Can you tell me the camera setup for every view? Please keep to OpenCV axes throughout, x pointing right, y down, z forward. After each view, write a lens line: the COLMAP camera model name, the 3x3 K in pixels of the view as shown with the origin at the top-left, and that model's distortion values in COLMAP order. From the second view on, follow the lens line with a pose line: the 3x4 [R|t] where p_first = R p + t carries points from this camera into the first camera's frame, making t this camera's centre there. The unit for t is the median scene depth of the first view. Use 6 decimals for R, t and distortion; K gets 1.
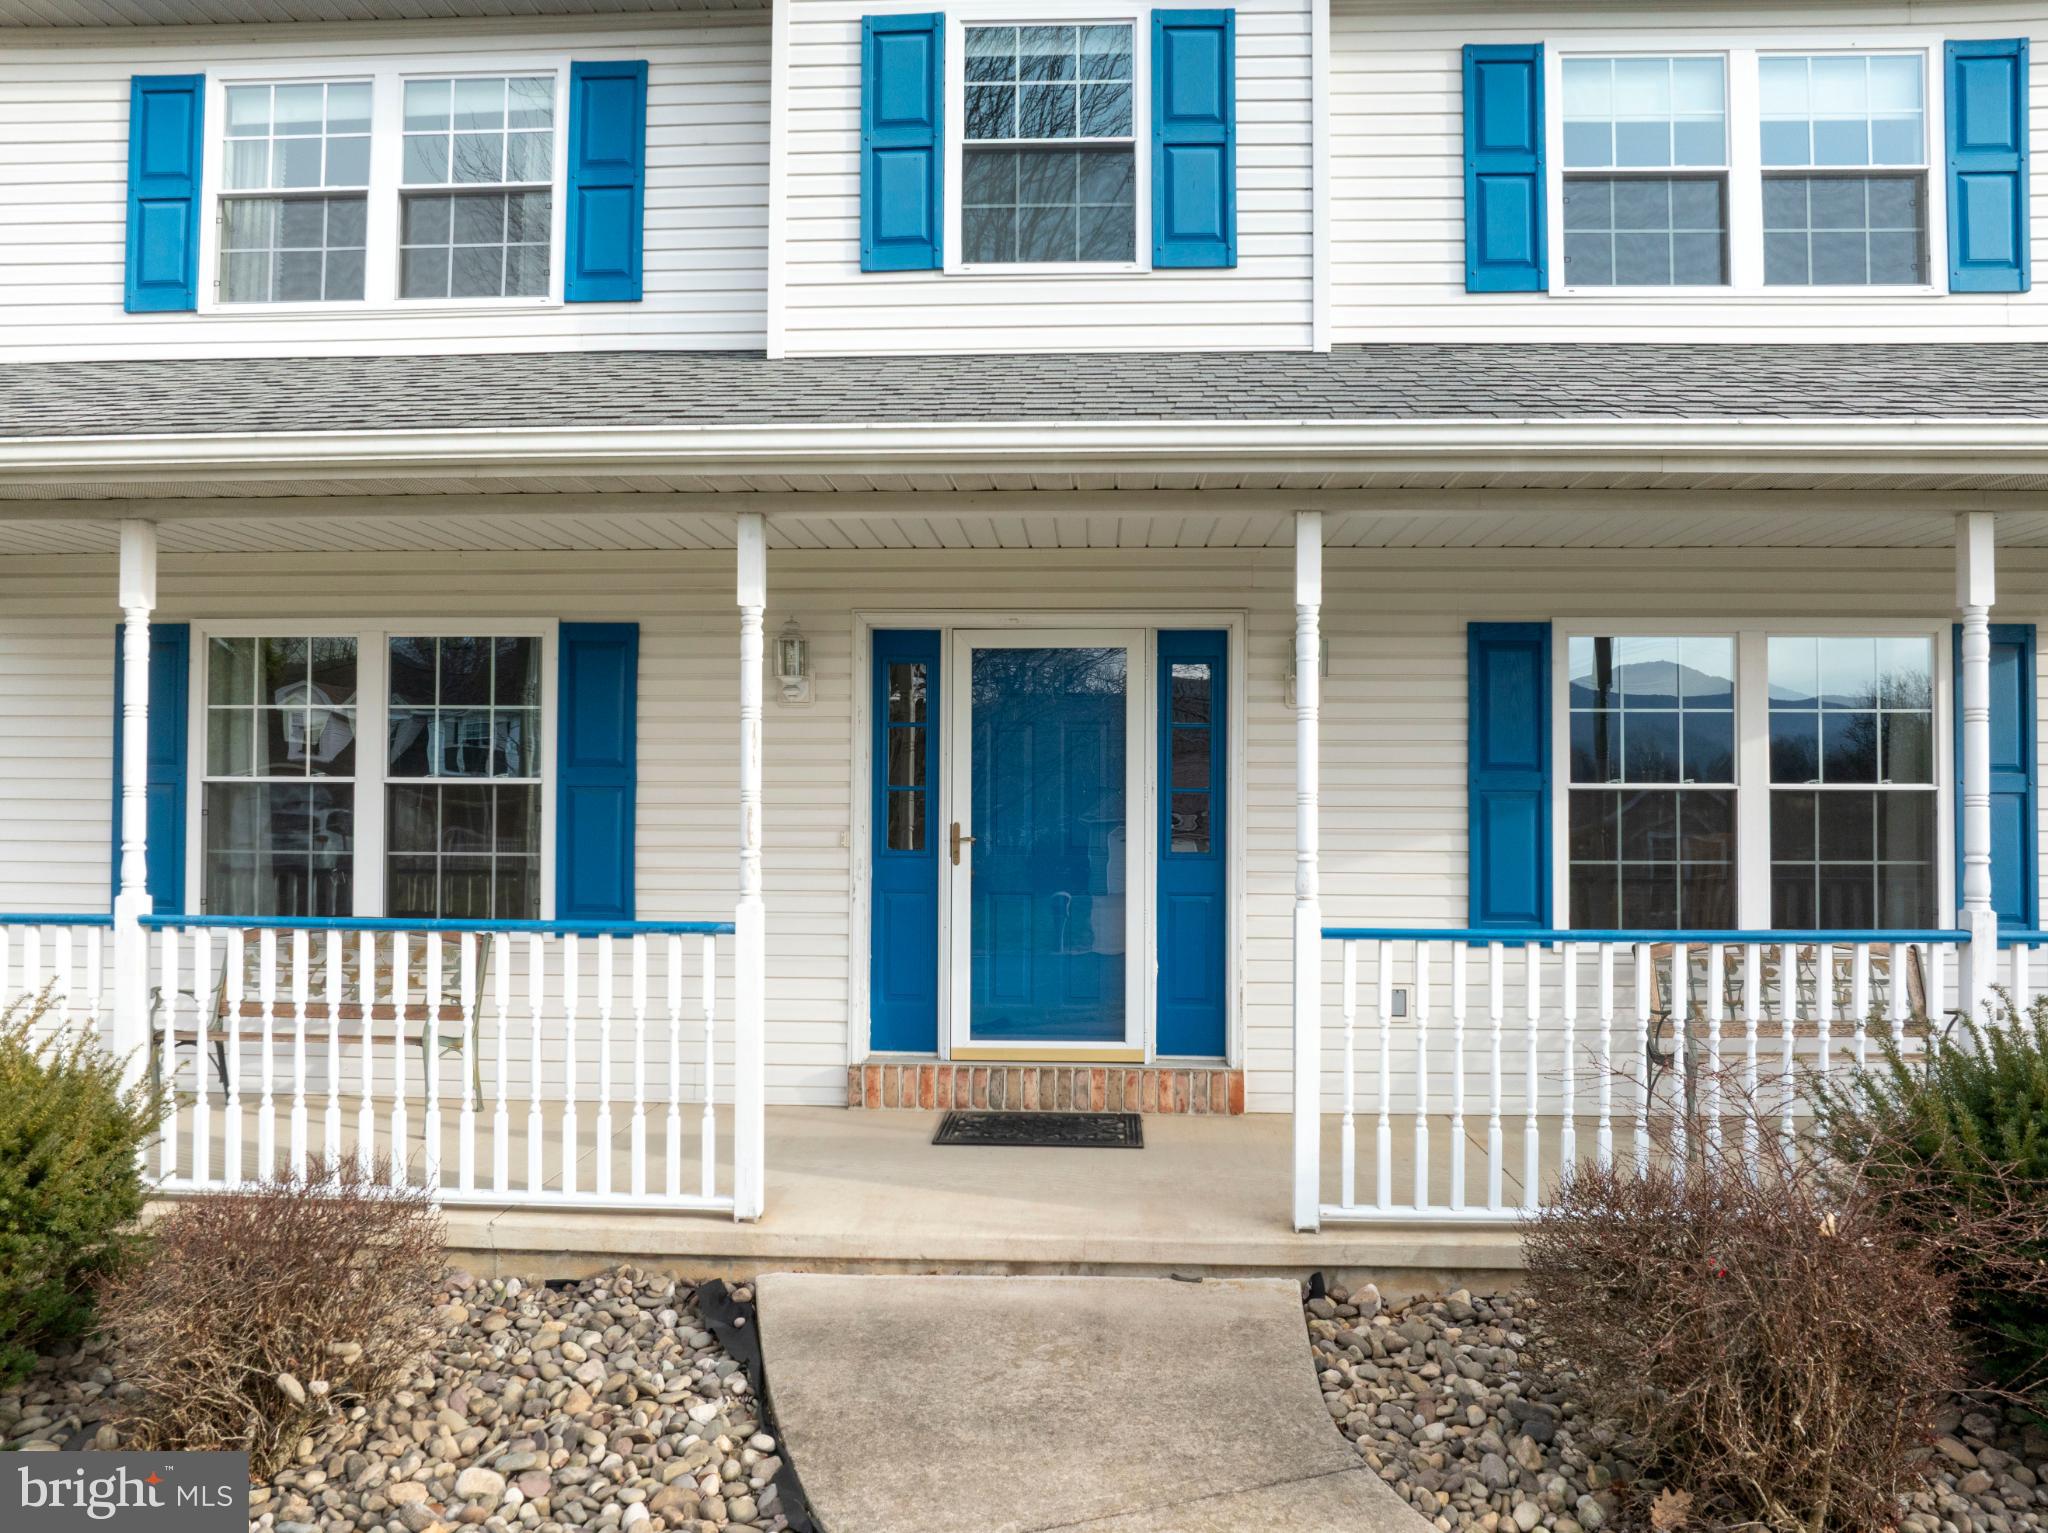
lens RADIAL K [[1452.0, 0, 1024.0], [0, 1452.0, 766.5], [0, 0, 1]] dist [-0.056785, 0.027067]
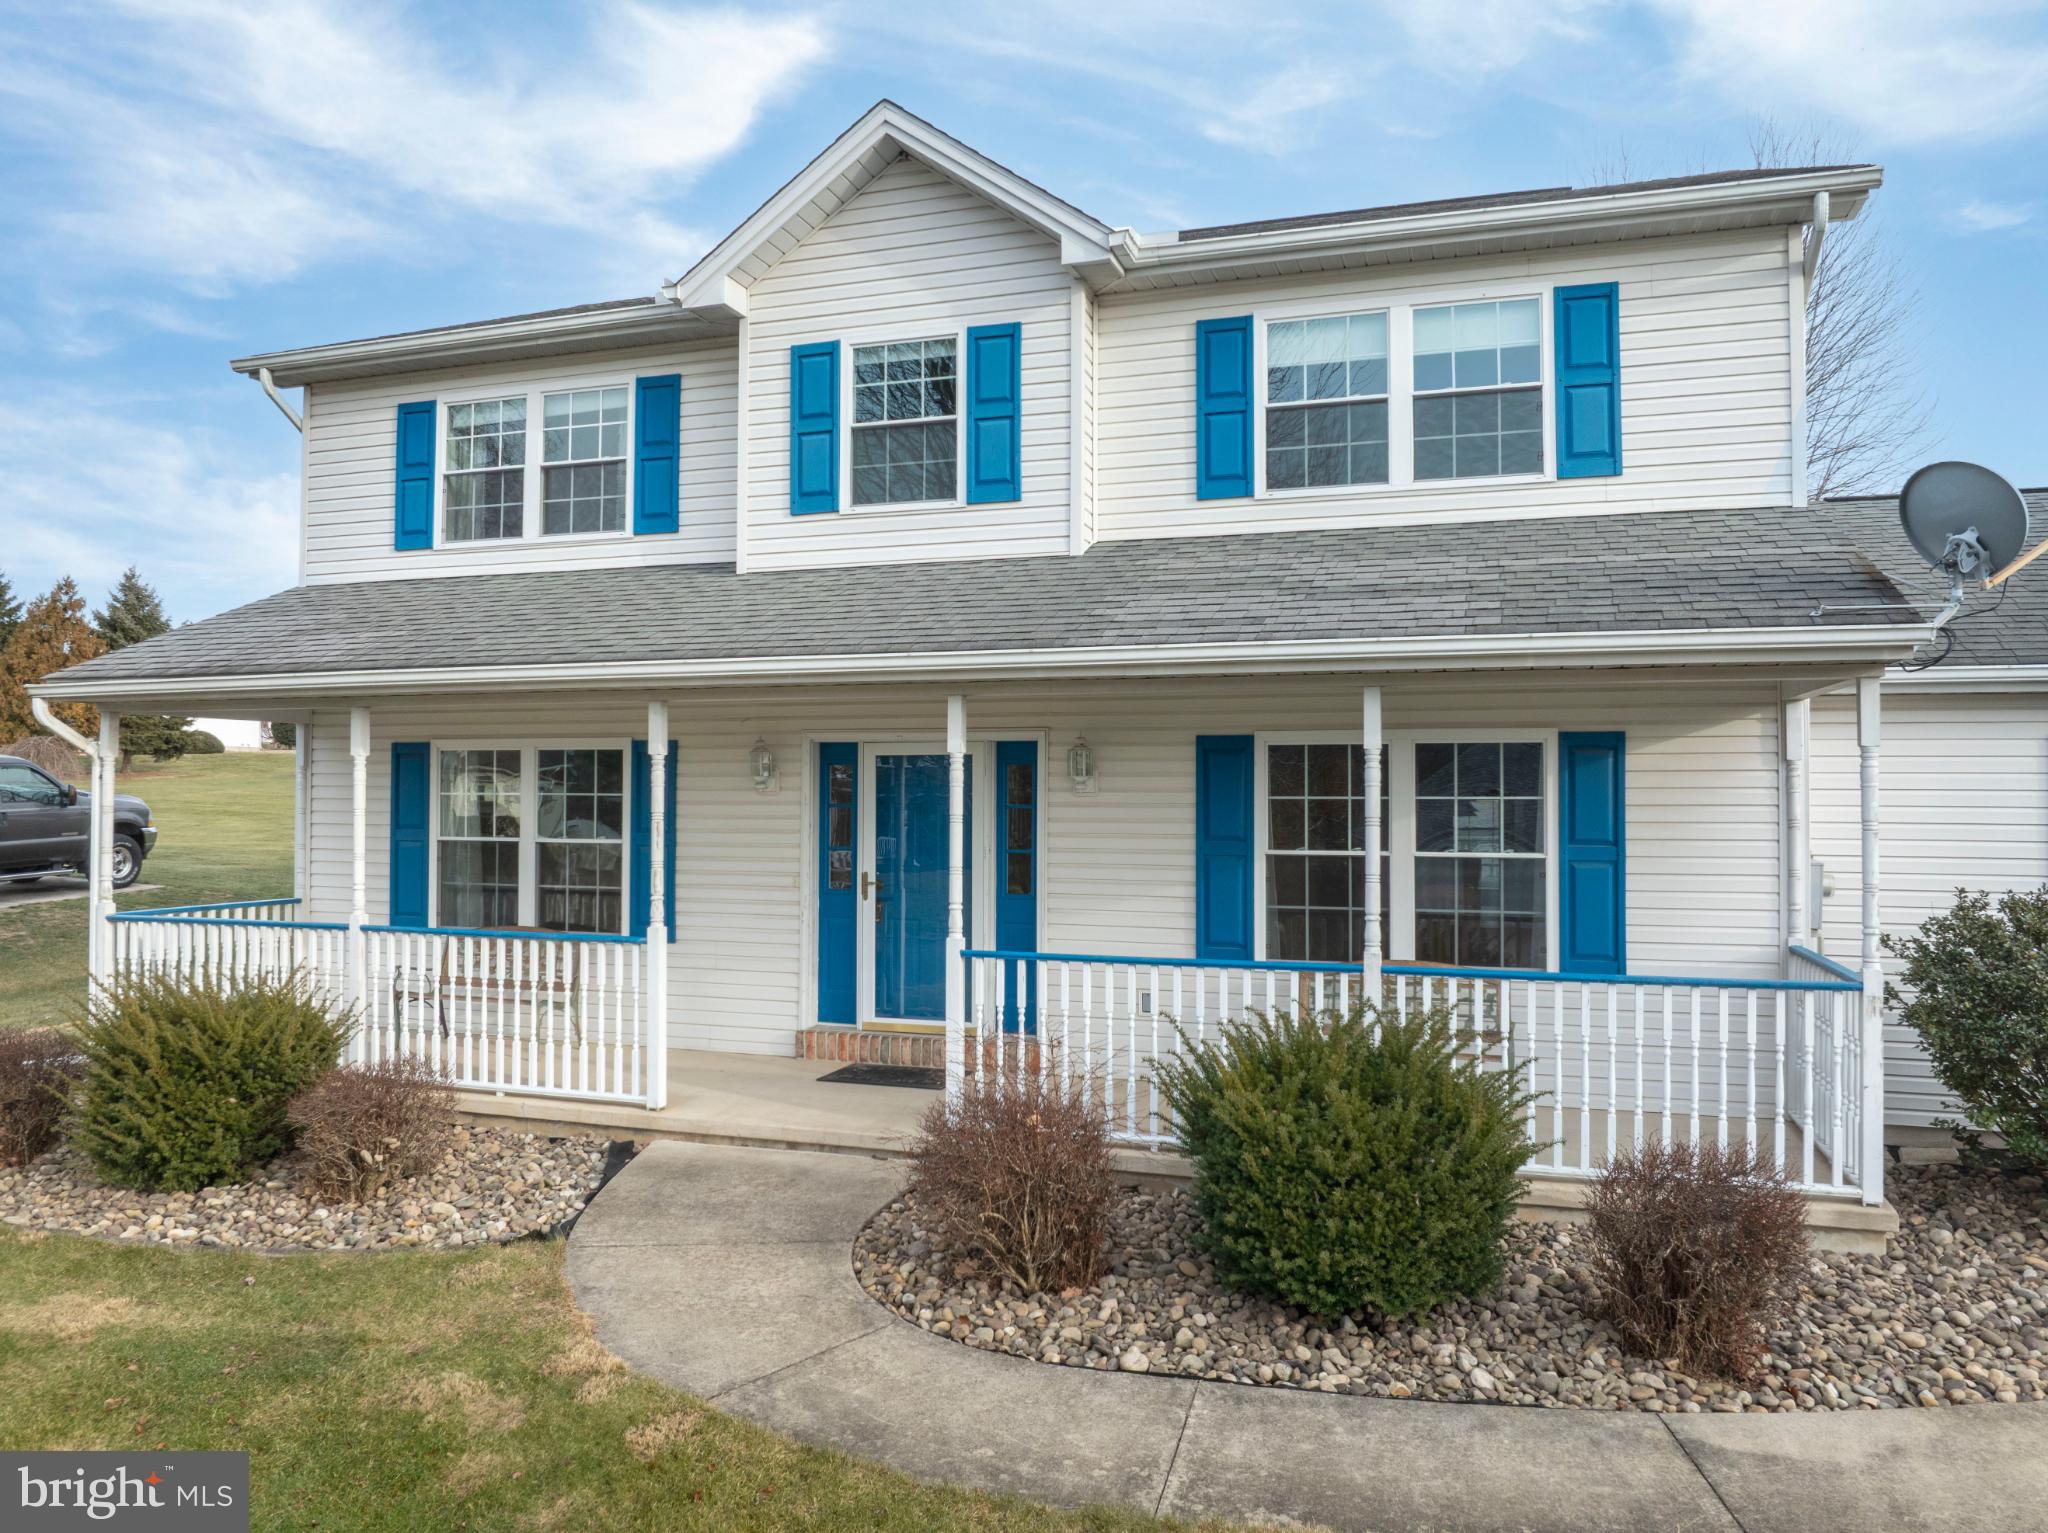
lens RADIAL K [[1452.0, 0, 1024.0], [0, 1452.0, 766.5], [0, 0, 1]] dist [-0.056785, 0.027067]
pose [[0.963512, -0.007410, -0.267562, 0.529138], [0.007311, 0.999972, -0.001363, -0.069462], [0.267565, -0.000643, 0.963540, -0.415405]]
